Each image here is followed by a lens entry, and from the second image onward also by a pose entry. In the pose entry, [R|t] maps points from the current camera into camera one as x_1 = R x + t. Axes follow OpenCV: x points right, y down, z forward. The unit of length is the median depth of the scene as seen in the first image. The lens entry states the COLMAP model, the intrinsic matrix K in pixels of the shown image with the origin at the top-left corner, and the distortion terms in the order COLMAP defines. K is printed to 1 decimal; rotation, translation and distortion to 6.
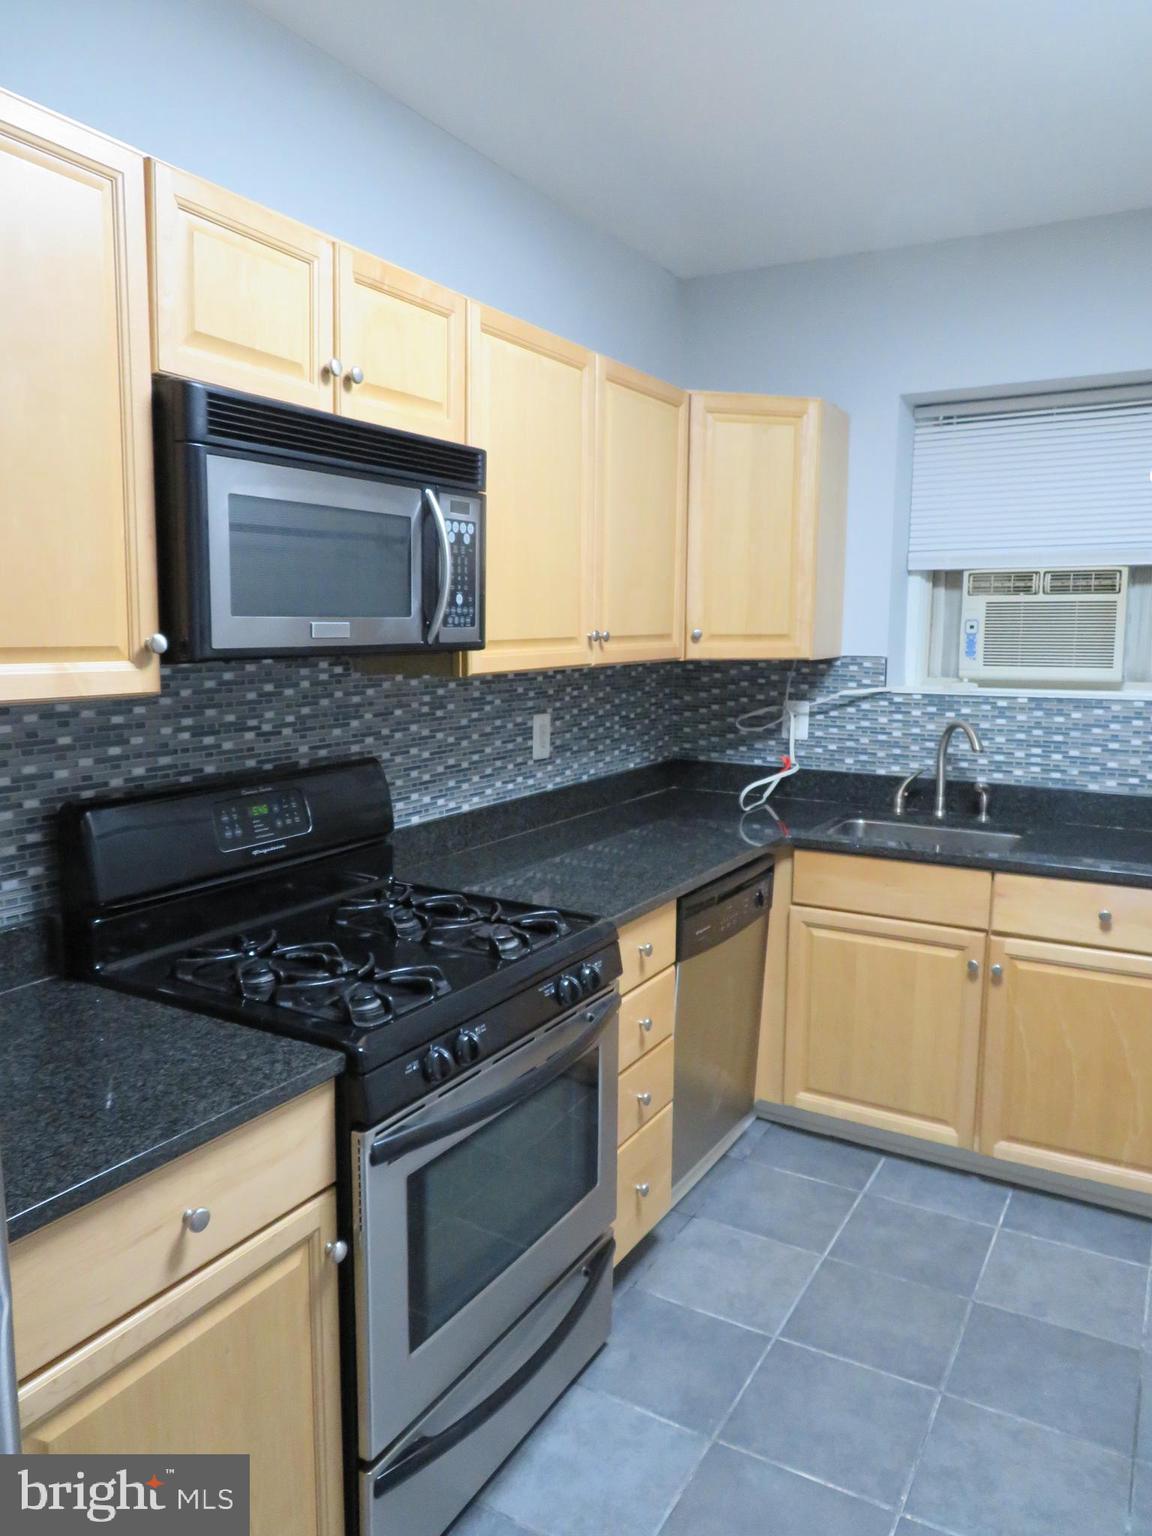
lens RADIAL K [[1098.0, 0, 573.7], [0, 1098.0, 767.3], [0, 0, 1]] dist [-0.023015, 0.015529]
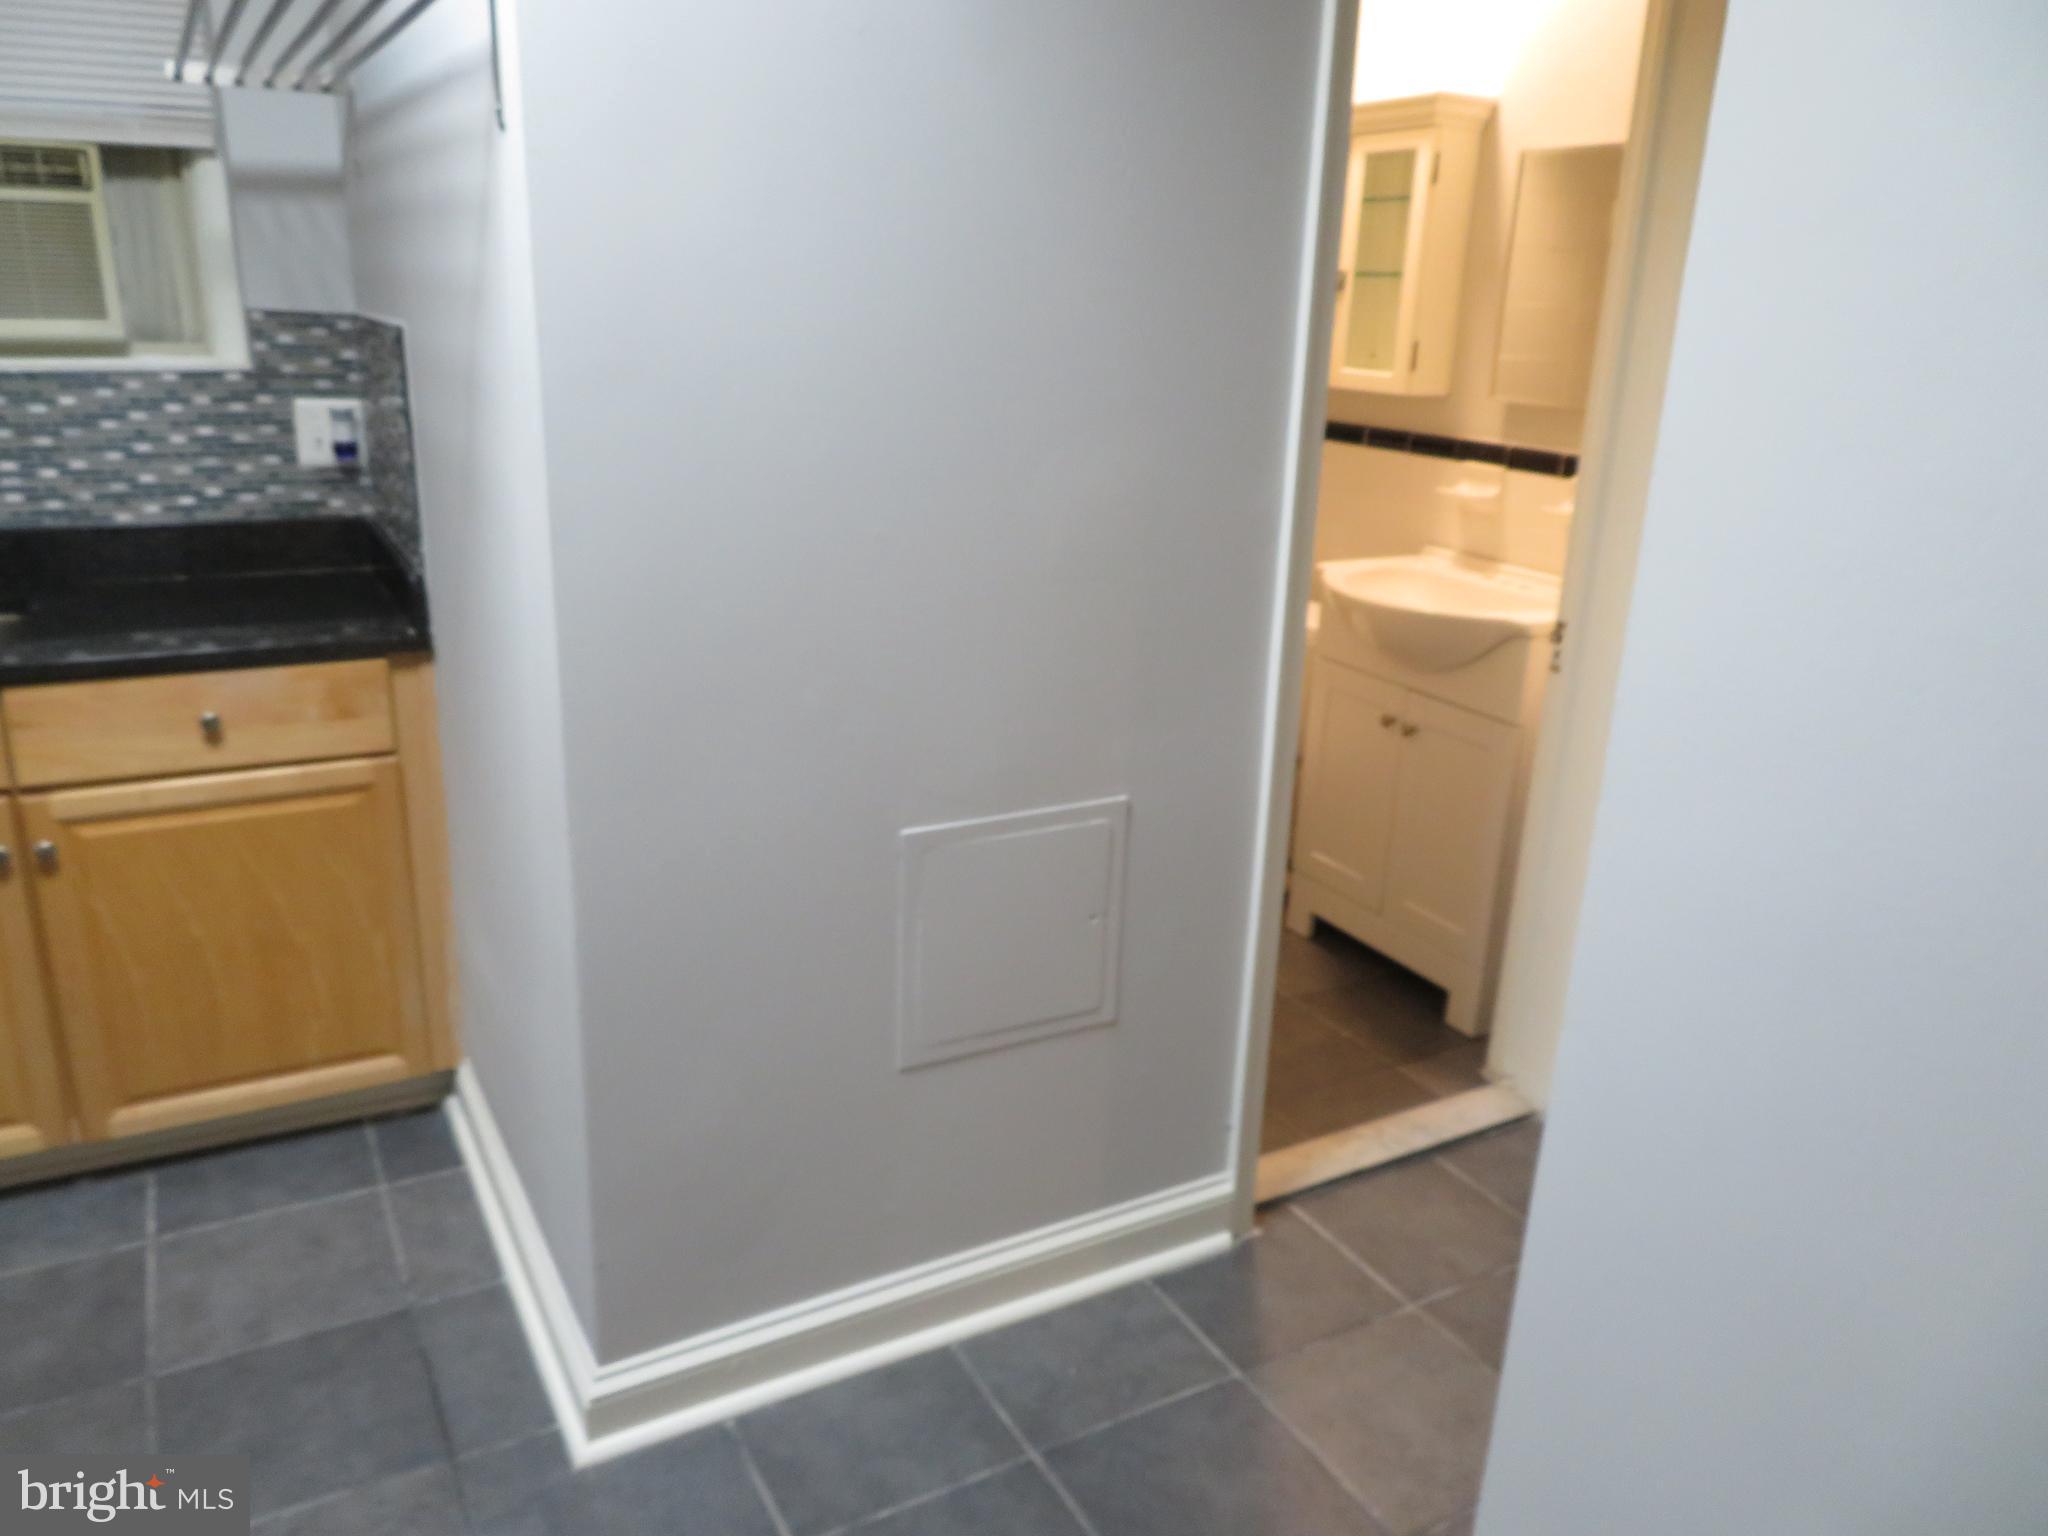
lens RADIAL K [[1464.0, 0, 1014.1], [0, 1464.0, 764.2], [0, 0, 1]] dist [-0.023015, 0.015529]
pose [[0.507883, -0.249891, 0.824384, 0.016809], [0.080050, 0.966549, 0.243668, -0.007478], [-0.857698, -0.057763, 0.510898, 0.139069]]
